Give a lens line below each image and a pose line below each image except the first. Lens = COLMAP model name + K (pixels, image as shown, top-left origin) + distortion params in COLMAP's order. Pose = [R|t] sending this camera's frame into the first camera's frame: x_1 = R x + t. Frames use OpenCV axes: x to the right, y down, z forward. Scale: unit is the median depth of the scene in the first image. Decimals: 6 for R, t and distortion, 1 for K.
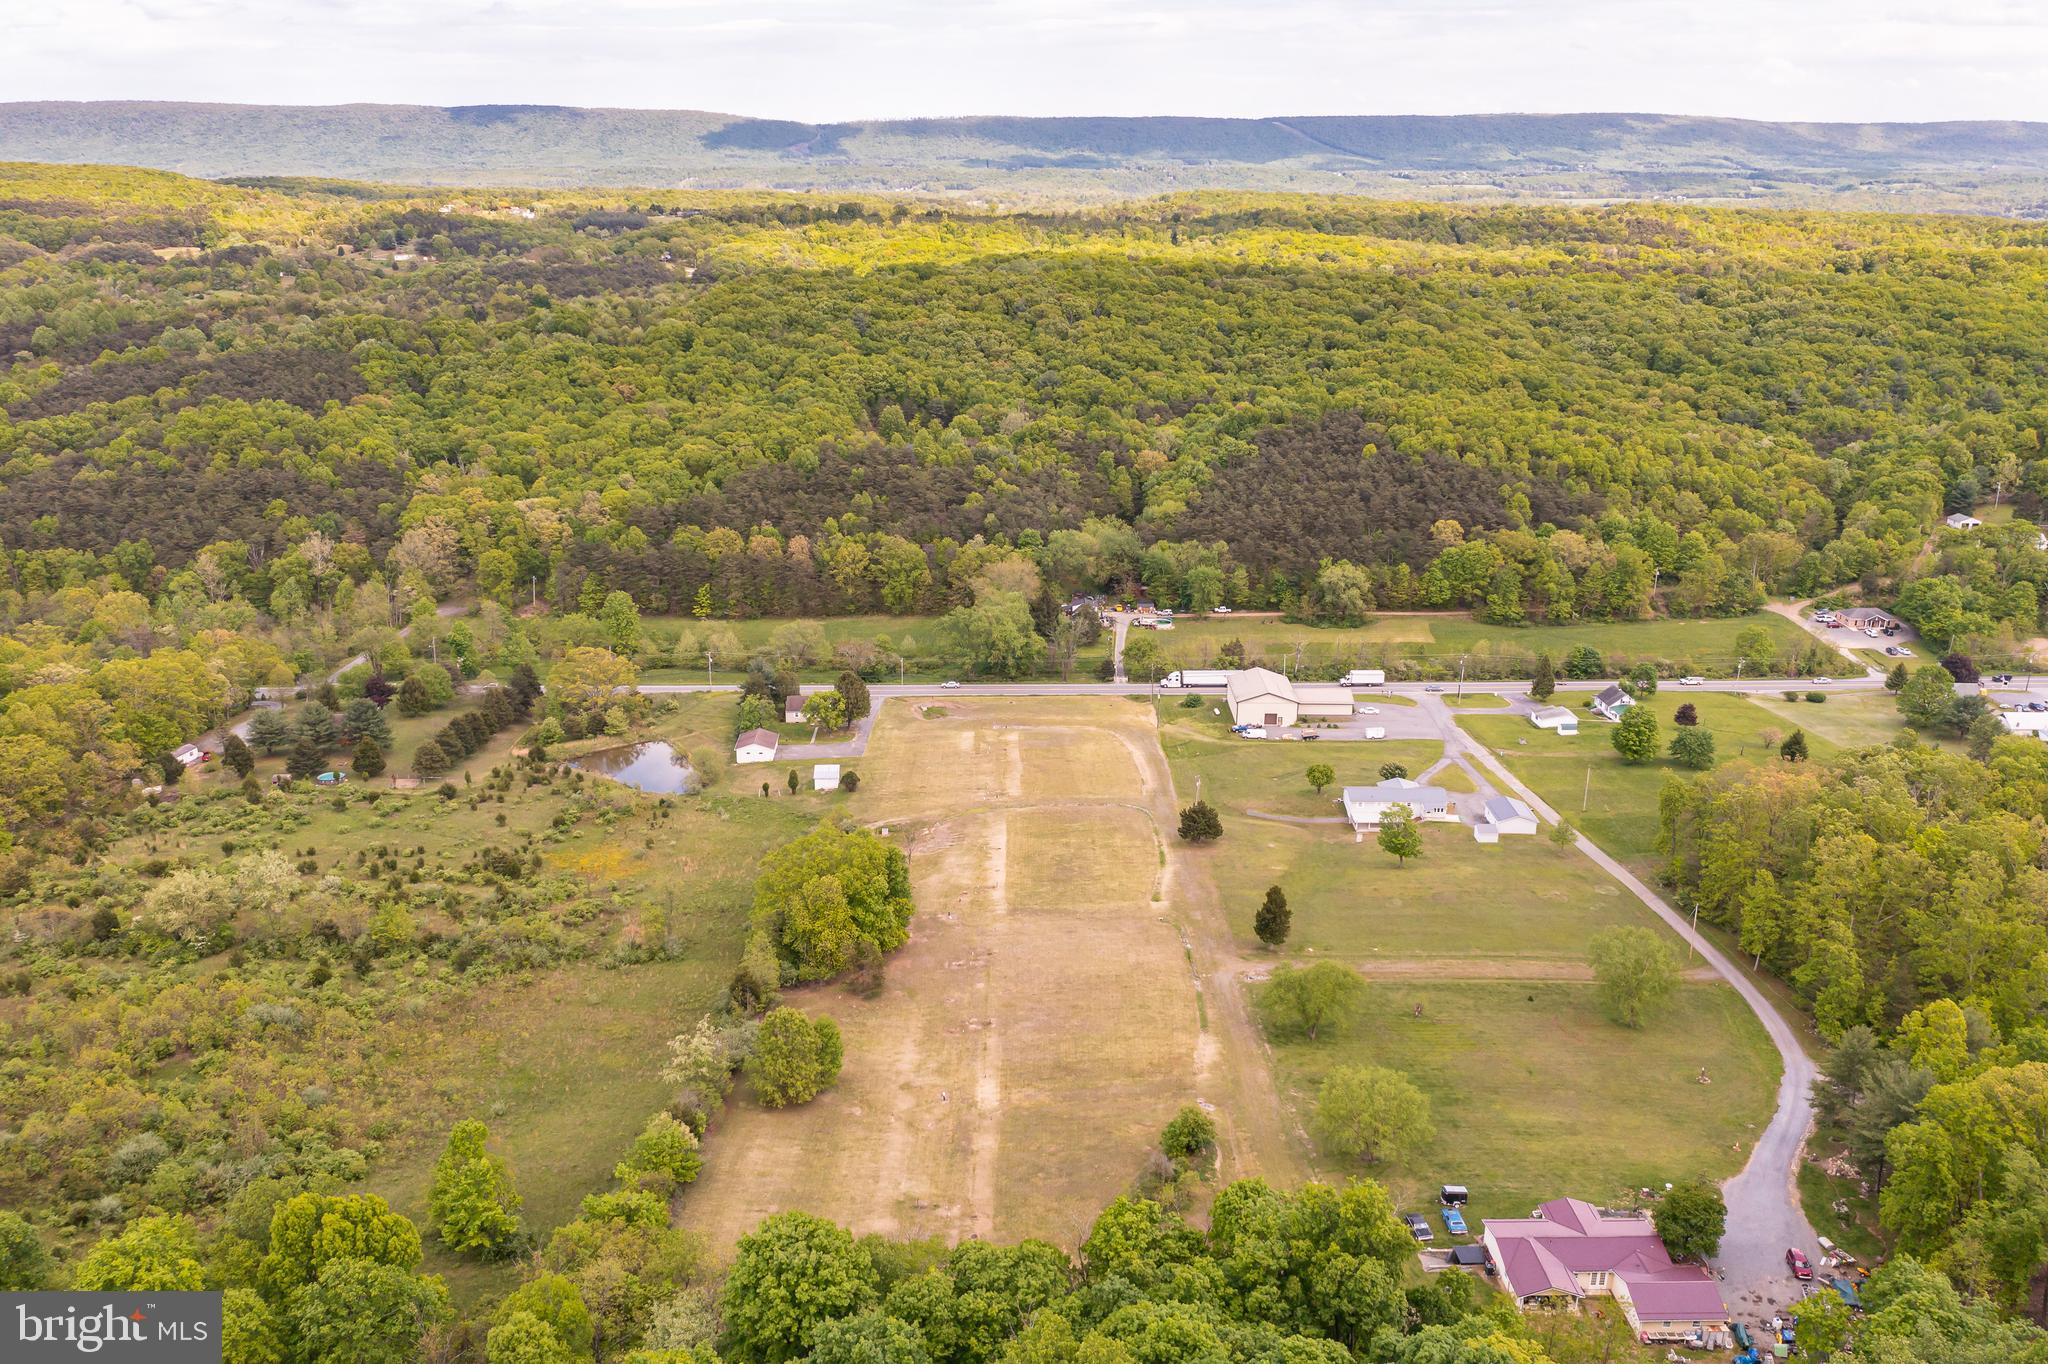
lens RADIAL K [[1606.4, 0, 1024.0], [0, 1606.4, 682.0], [0, 0, 1]] dist [-0.013040, 0.006950]
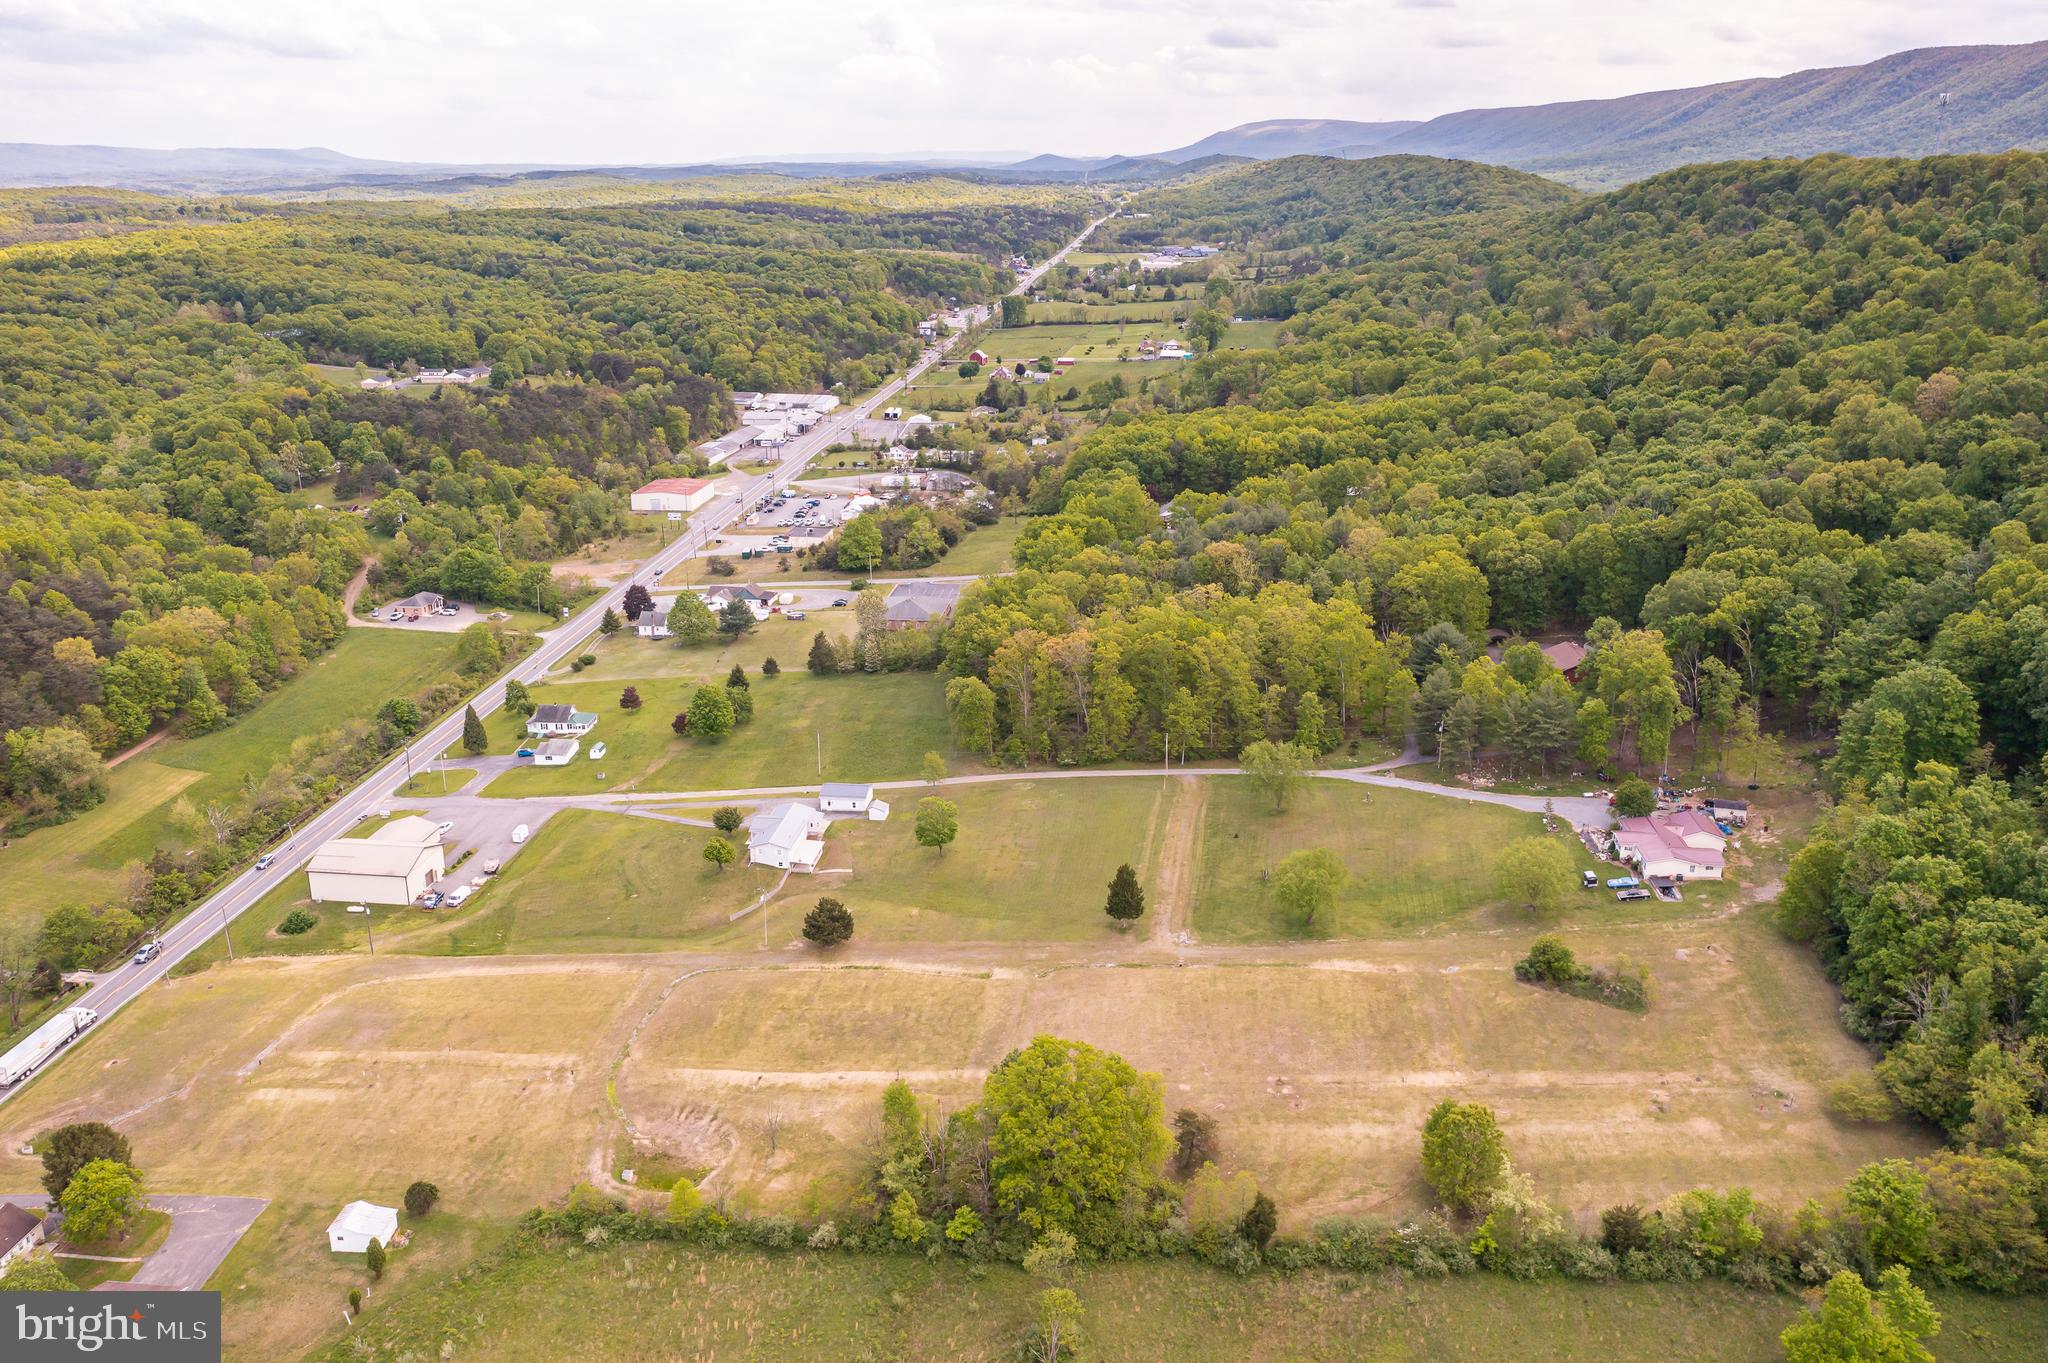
lens RADIAL K [[1606.4, 0, 1024.0], [0, 1606.4, 681.5], [0, 0, 1]] dist [-0.013040, 0.006950]
pose [[0.121654, -0.313606, 0.941728, -0.961962], [0.311241, 0.912976, 0.263824, -0.333165], [-0.942512, 0.261009, 0.208674, 1.000784]]
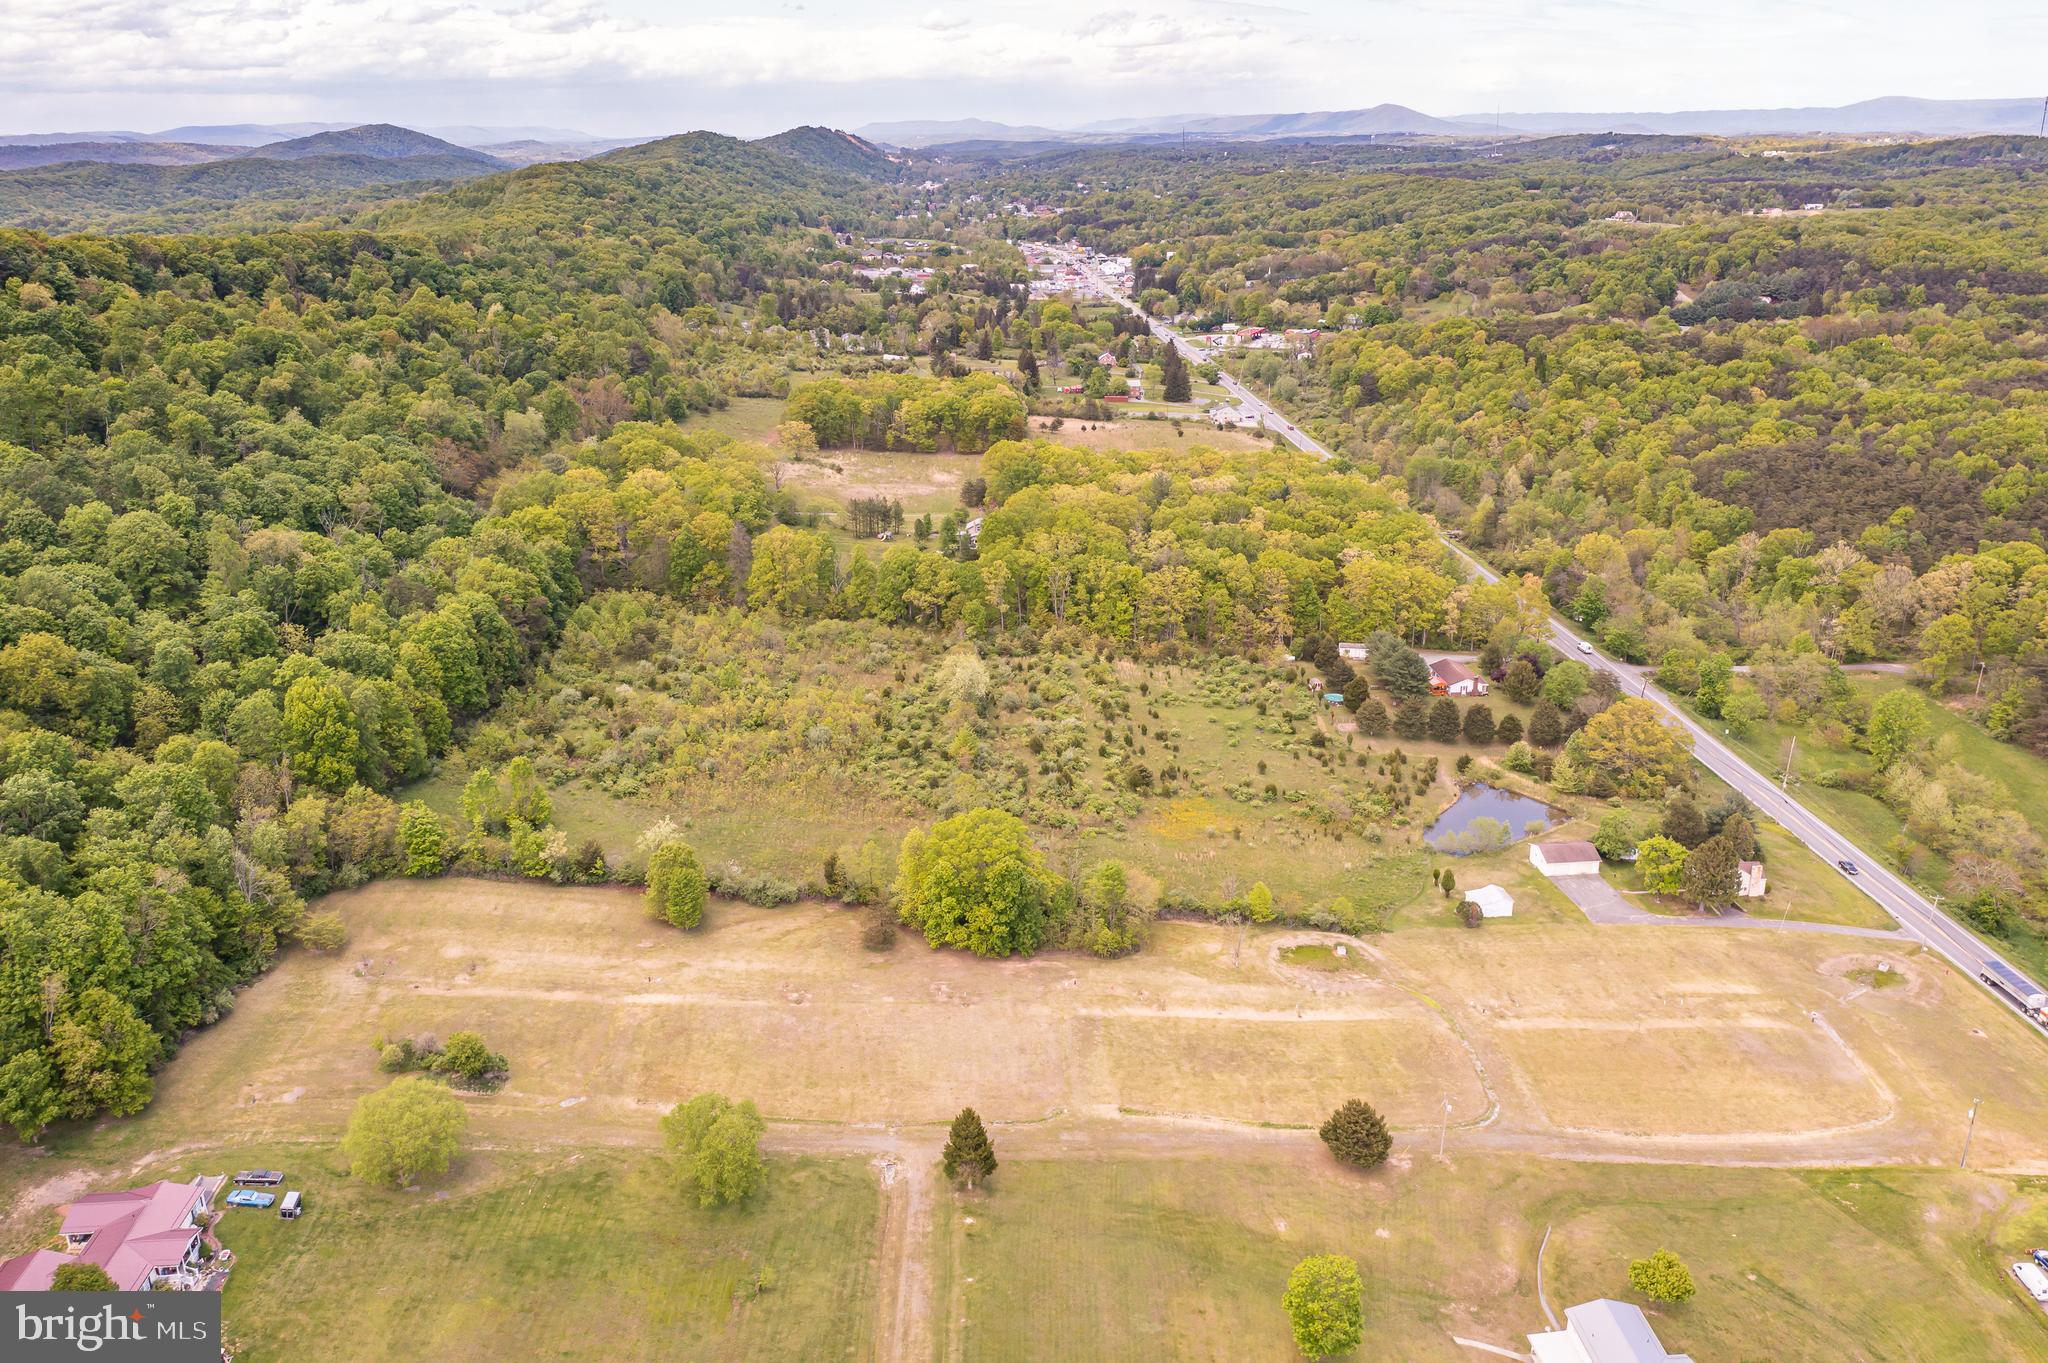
lens RADIAL K [[1606.4, 0, 1024.0], [0, 1606.4, 681.5], [0, 0, 1]] dist [-0.013040, 0.006950]
pose [[0.048043, 0.317440, -0.947061, 0.977613], [-0.296152, 0.910048, 0.290011, -0.337597], [0.953932, 0.266541, 0.137731, 1.067608]]
